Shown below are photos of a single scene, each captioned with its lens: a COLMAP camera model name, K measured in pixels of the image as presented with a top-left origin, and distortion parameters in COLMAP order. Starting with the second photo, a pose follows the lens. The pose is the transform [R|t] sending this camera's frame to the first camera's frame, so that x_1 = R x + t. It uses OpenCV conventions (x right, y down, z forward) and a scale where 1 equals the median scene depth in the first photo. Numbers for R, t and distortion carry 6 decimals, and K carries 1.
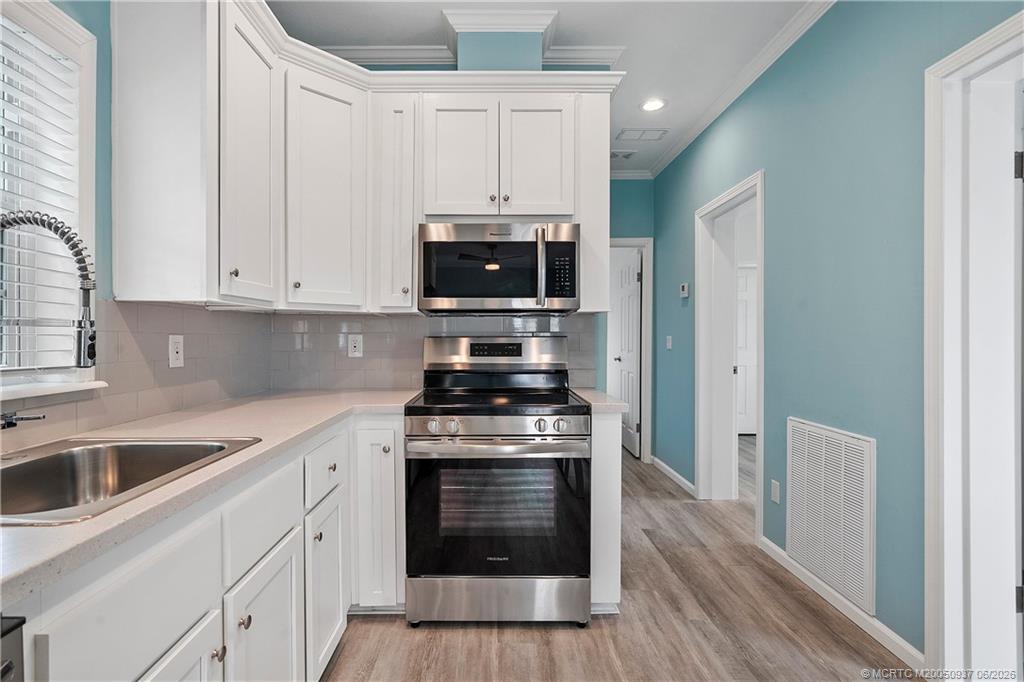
lens RADIAL K [[518.7, 0, 508.0], [0, 518.7, 338.4], [0, 0, 1]] dist [-0.002277, 0.000282]
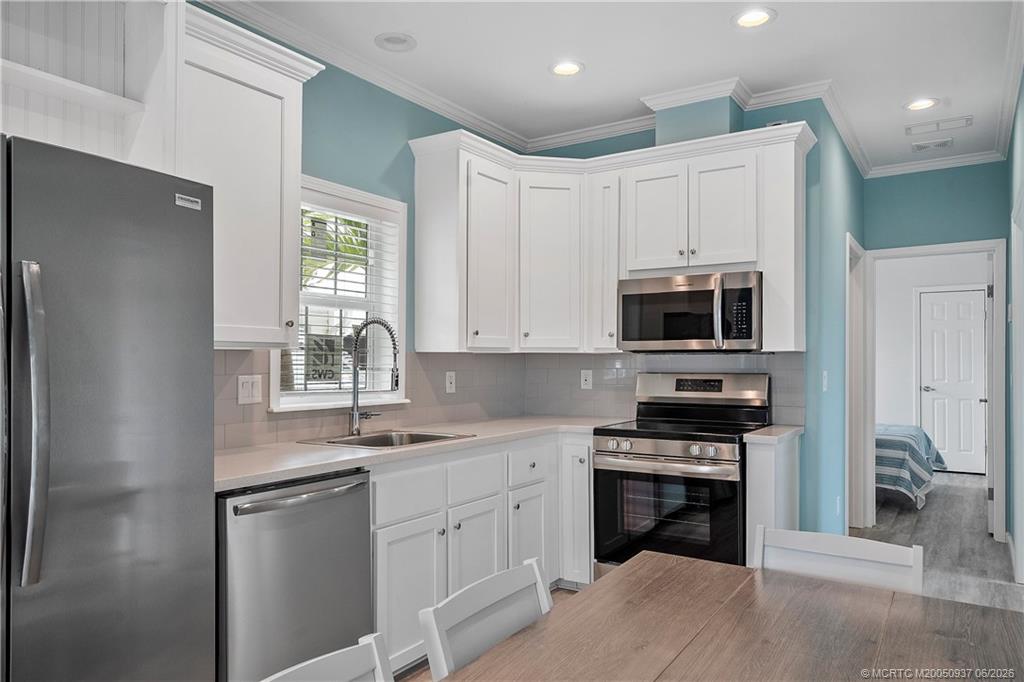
lens RADIAL K [[709.2, 0, 511.9], [0, 709.2, 347.4], [0, 0, 1]] dist [-0.001349, -0.002032]
pose [[0.840055, -0.008753, -0.542430, 0.558395], [-0.004142, 0.999737, -0.022547, -0.027410], [0.542485, 0.021188, 0.839798, -0.566364]]
